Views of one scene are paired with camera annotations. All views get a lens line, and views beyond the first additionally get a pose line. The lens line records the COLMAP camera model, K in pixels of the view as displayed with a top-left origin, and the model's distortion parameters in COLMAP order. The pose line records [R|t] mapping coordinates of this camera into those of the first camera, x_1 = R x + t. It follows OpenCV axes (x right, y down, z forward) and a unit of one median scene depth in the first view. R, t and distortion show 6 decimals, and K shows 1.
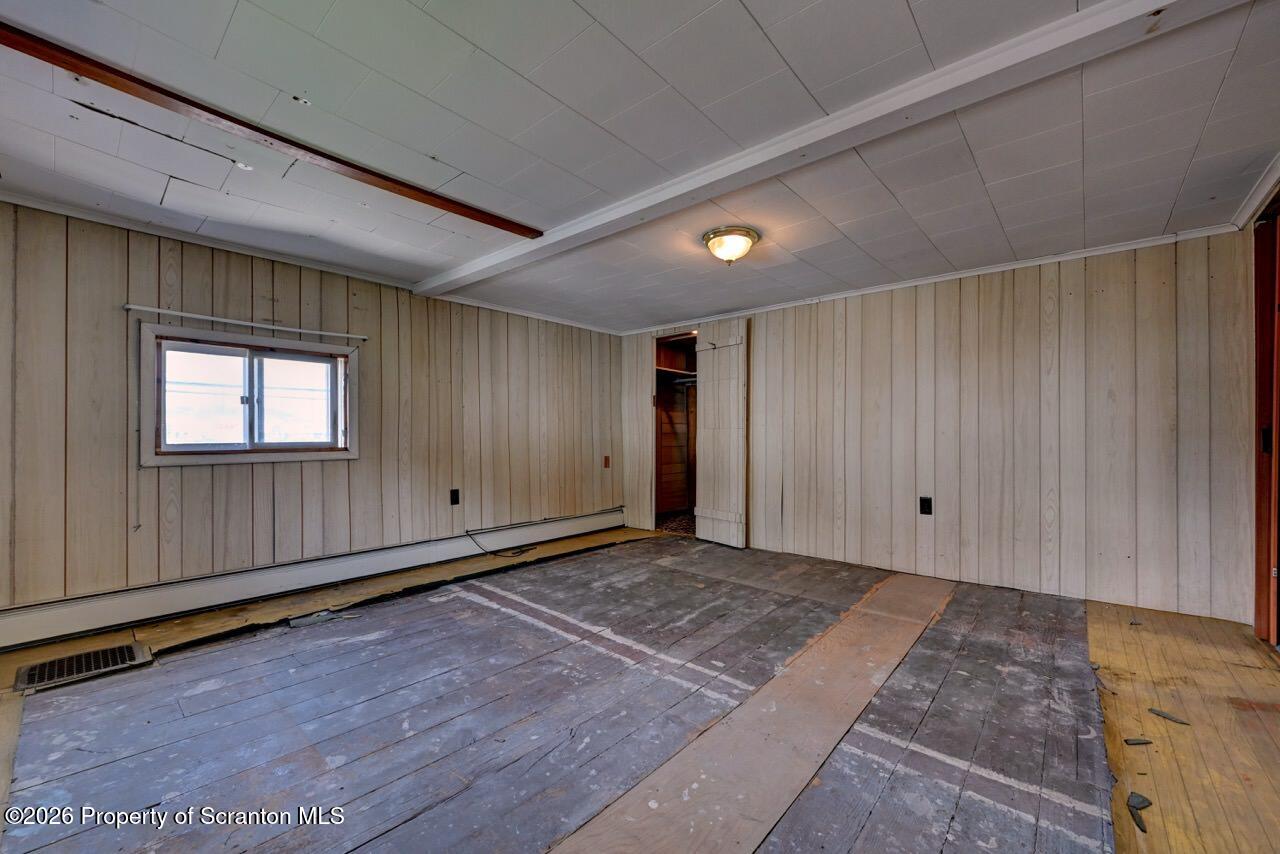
lens RADIAL K [[501.8, 0, 640.0], [0, 501.8, 421.7], [0, 0, 1]] dist [-0.000255, -0.000222]
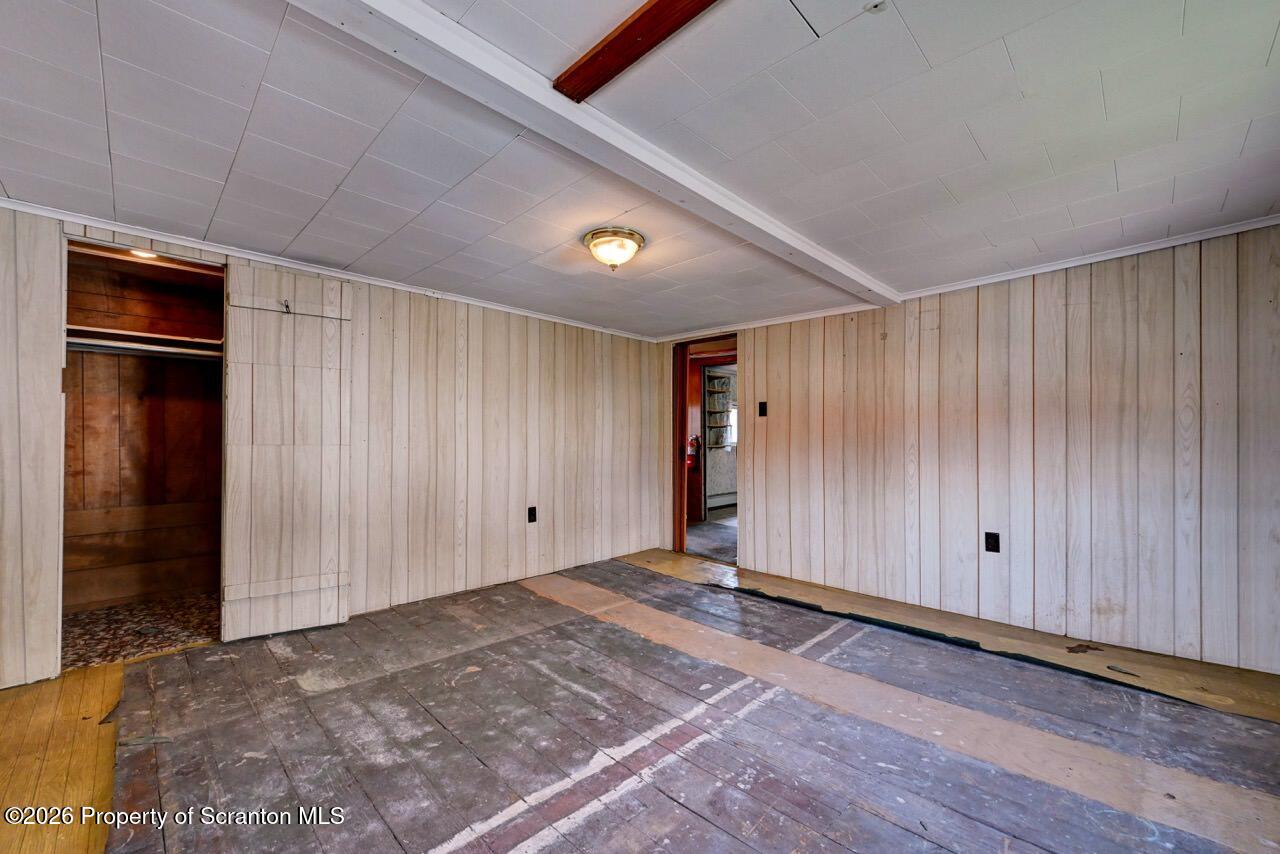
lens RADIAL K [[518.2, 0, 635.4], [0, 518.2, 436.1], [0, 0, 1]] dist [-0.001772, -0.000140]
pose [[0.069083, 0.009489, 0.997566, -0.672022], [-0.030854, 0.999497, -0.007371, -0.008659], [-0.997134, -0.030270, 0.069341, 0.807303]]
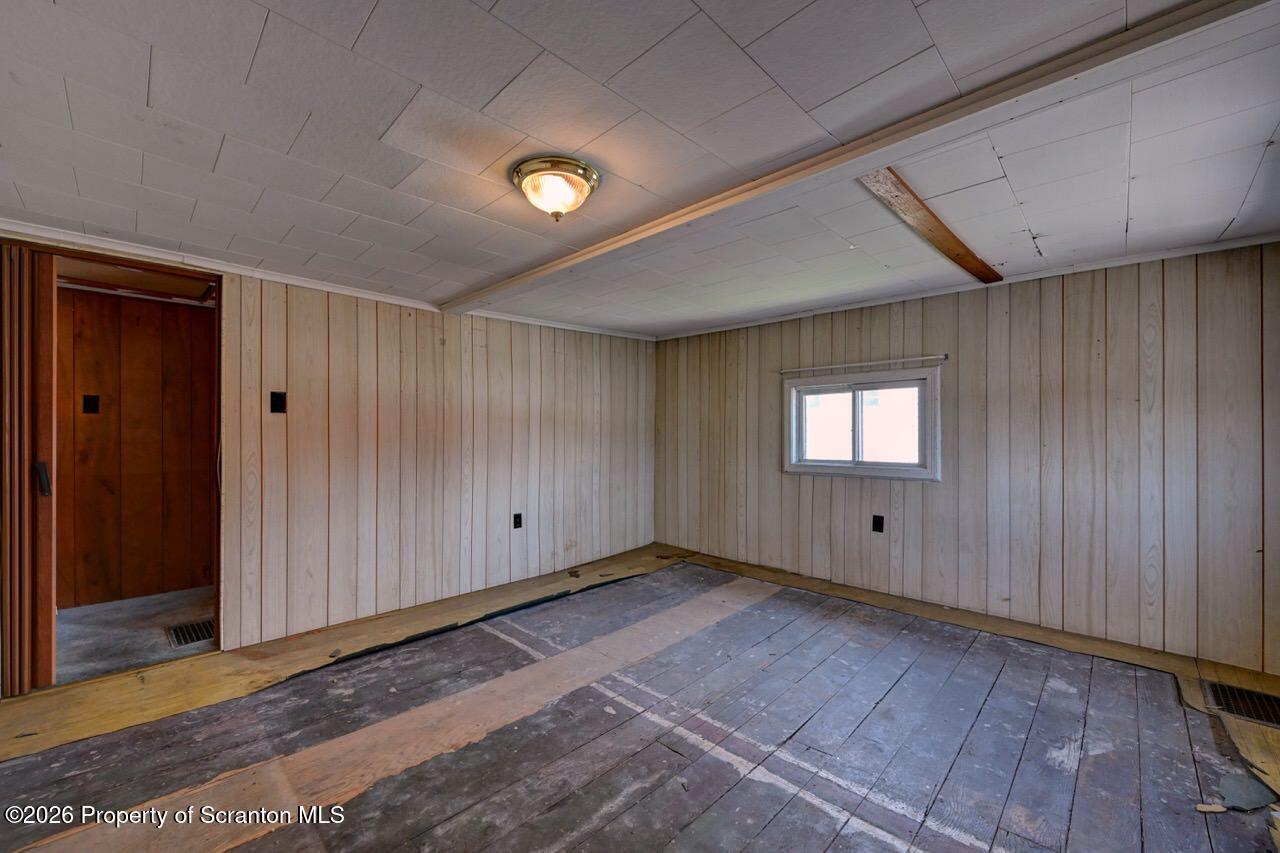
lens RADIAL K [[507.8, 0, 643.0], [0, 507.8, 425.4], [0, 0, 1]] dist [-0.002071, -0.000179]
pose [[-0.999083, 0.001785, 0.042769, 0.036428], [0.000063, 0.999190, -0.040235, -0.021223], [-0.042806, -0.040196, -0.998274, 1.489304]]
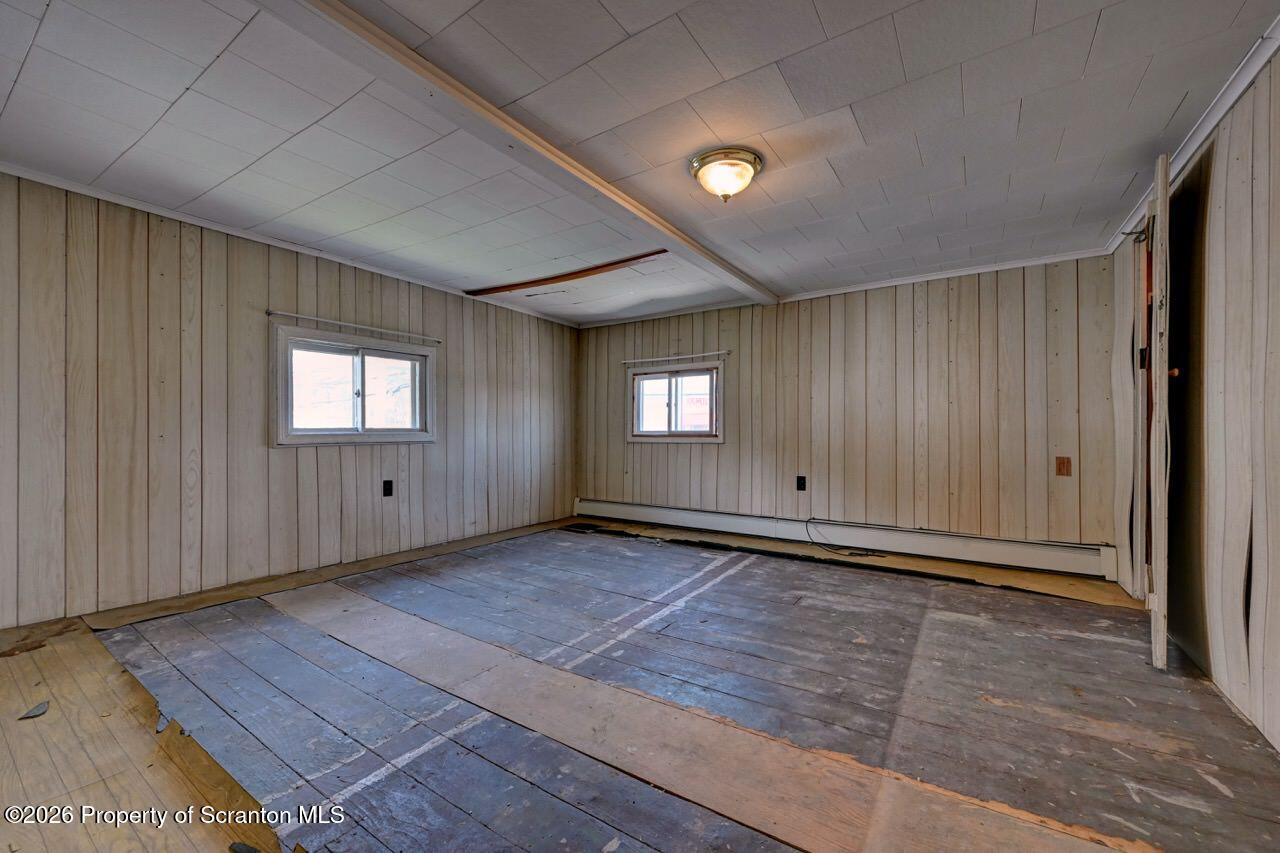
lens RADIAL K [[501.8, 0, 640.0], [0, 501.8, 421.2], [0, 0, 1]] dist [-0.000255, -0.000222]
pose [[0.136547, -0.019866, -0.990434, 0.844680], [0.024724, 0.999556, -0.016640, 0.036607], [0.990325, -0.022215, 0.136977, 0.684656]]
